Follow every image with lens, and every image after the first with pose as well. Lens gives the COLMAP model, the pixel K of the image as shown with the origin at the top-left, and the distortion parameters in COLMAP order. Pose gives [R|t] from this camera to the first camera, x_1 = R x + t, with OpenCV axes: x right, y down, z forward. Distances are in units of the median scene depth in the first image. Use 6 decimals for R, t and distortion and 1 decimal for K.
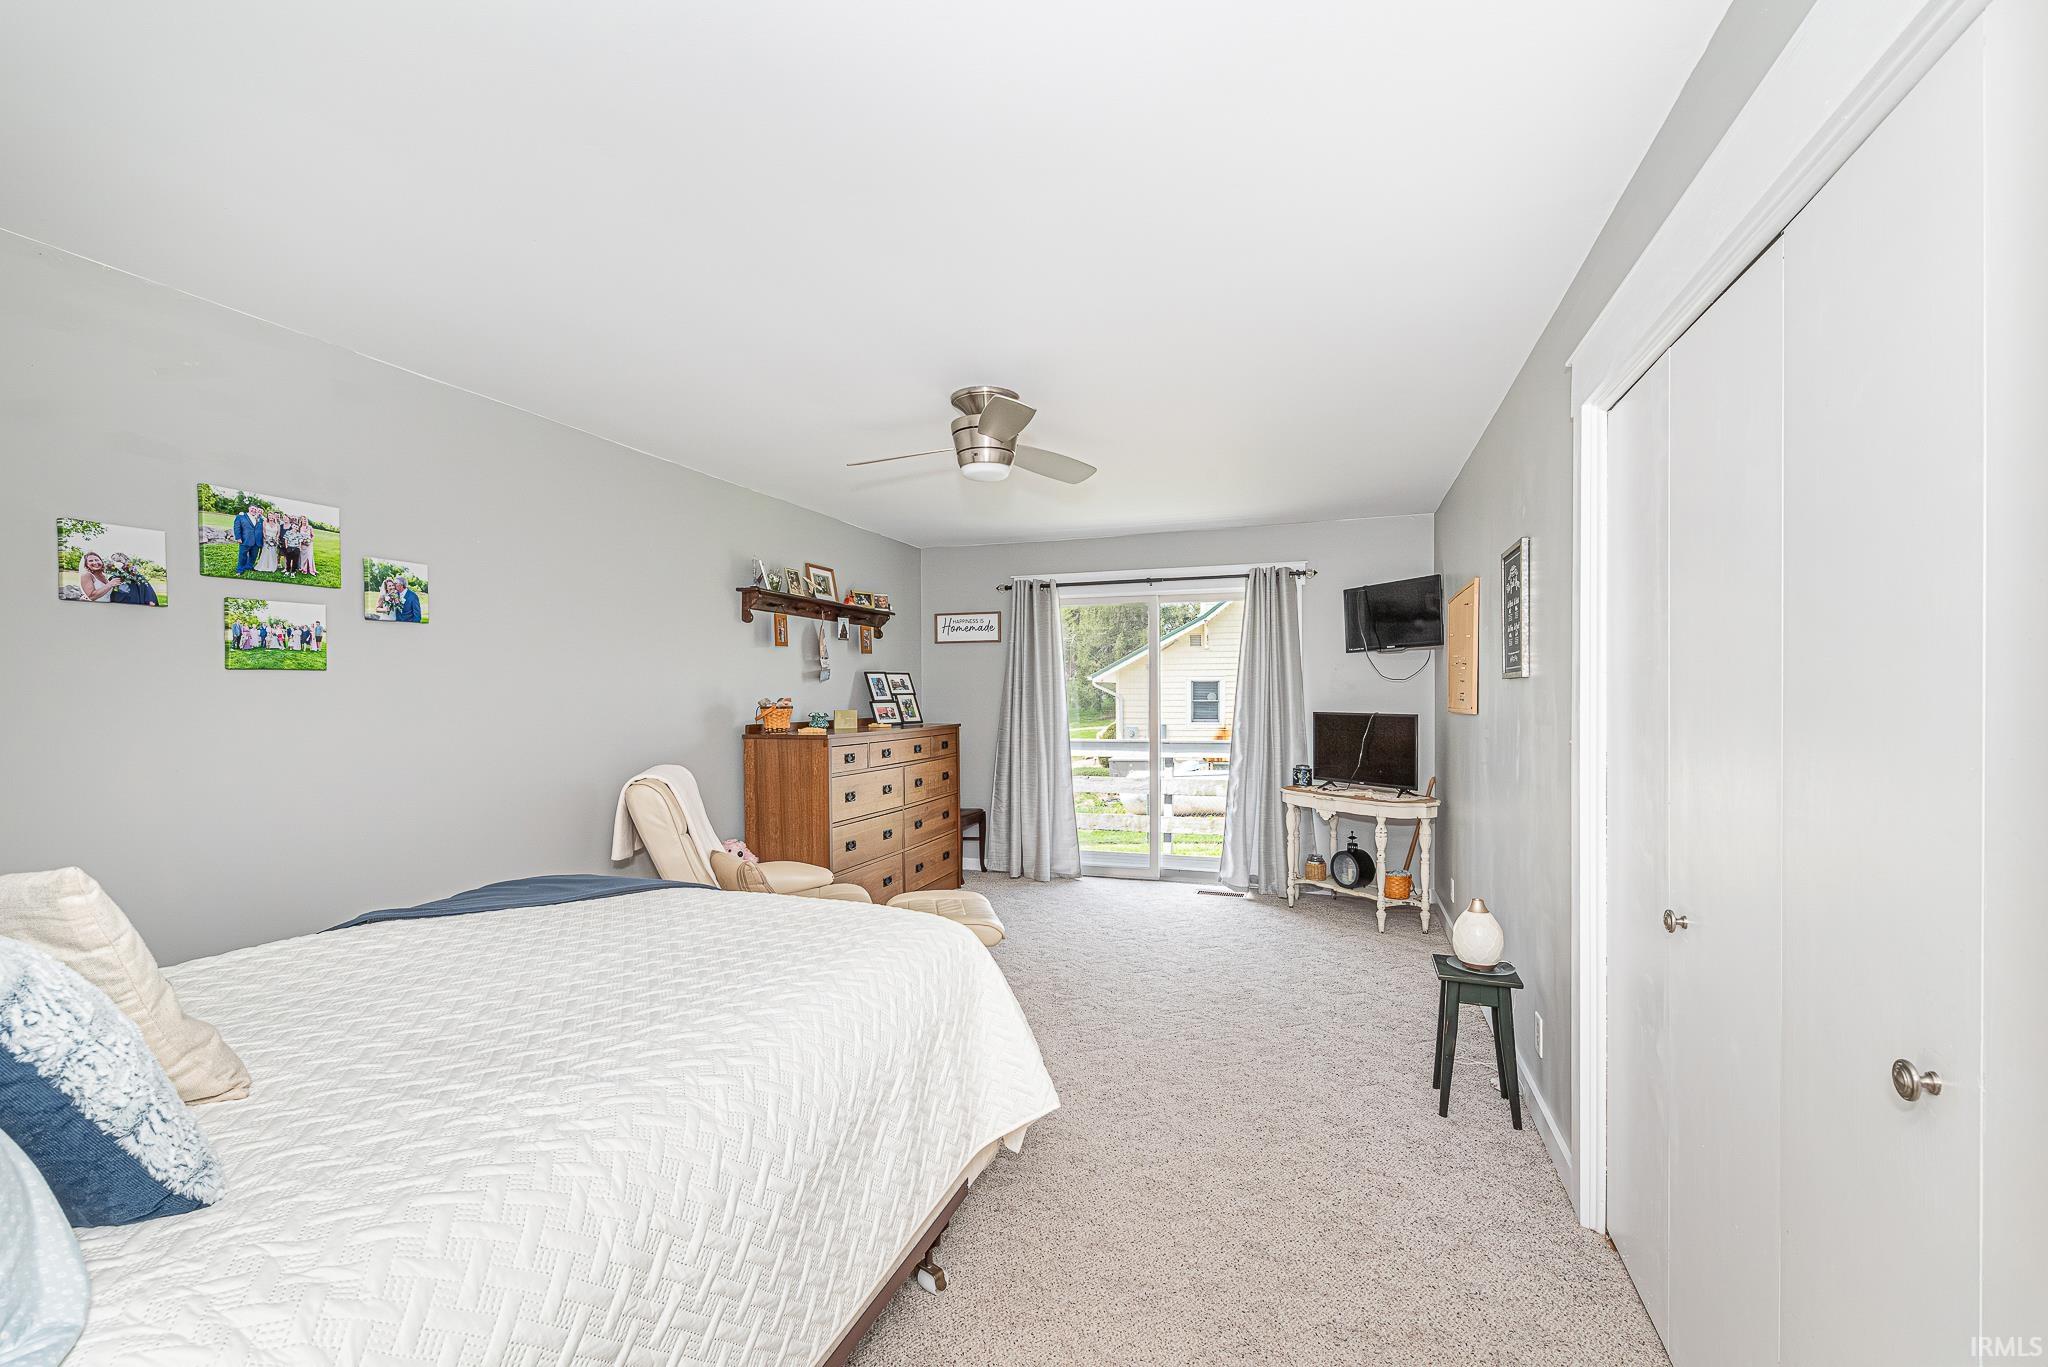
lens RADIAL K [[842.5, 0, 1021.5], [0, 842.5, 690.9], [0, 0, 1]] dist [0.001364, 0.000075]
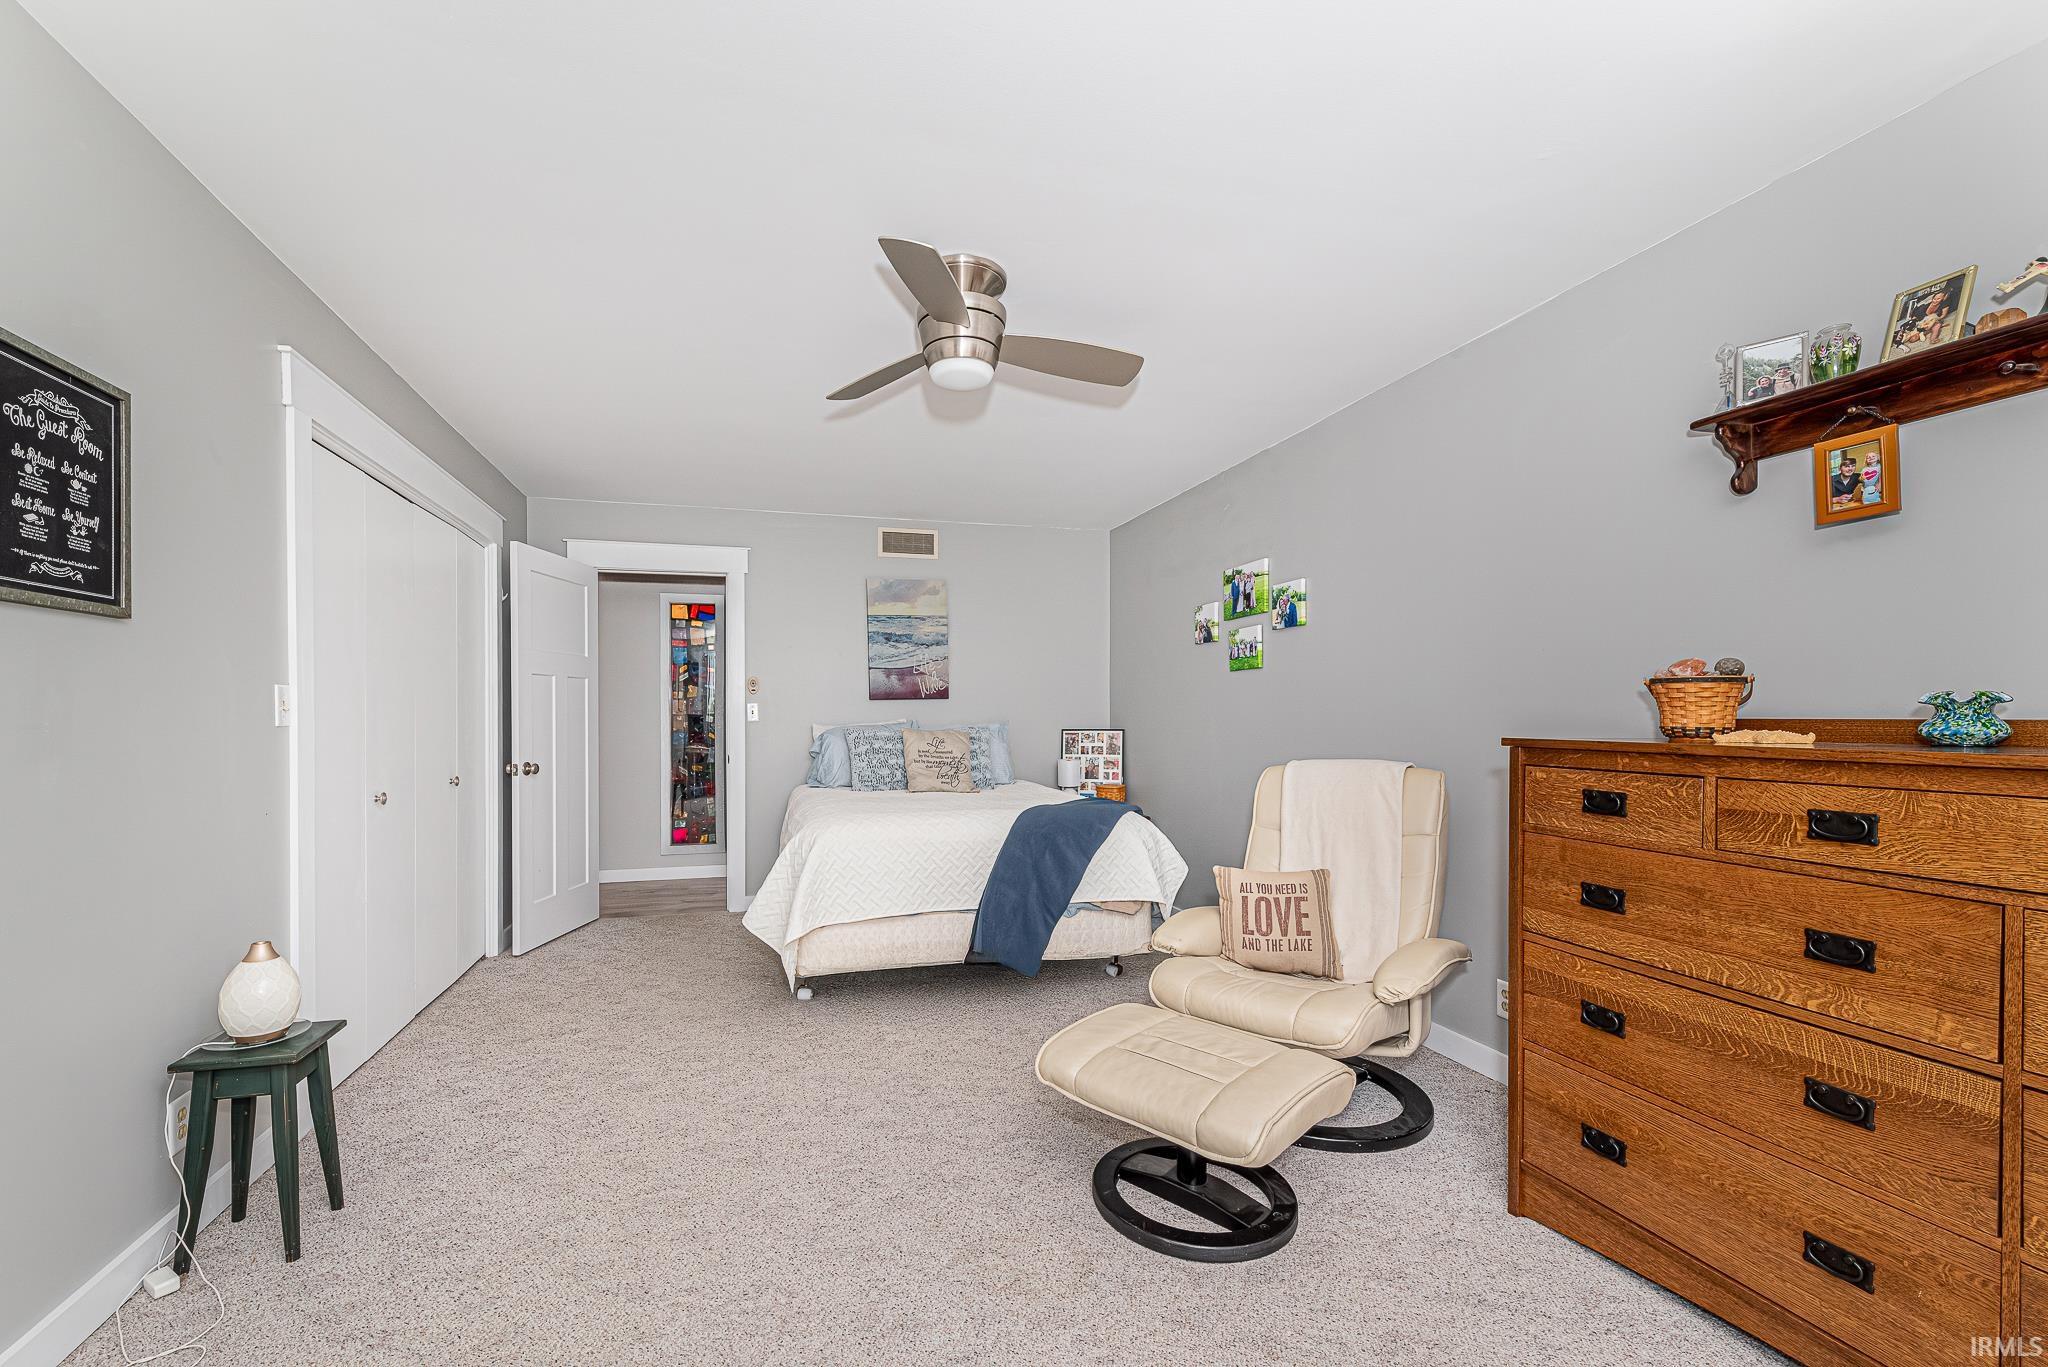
lens RADIAL K [[842.5, 0, 982.4], [0, 842.5, 725.0], [0, 0, 1]] dist [0.001364, 0.000075]
pose [[-0.813900, 0.008627, -0.580941, 0.481072], [0.004679, 0.999955, 0.008293, 0.065456], [0.580987, 0.004032, -0.813903, 2.019891]]
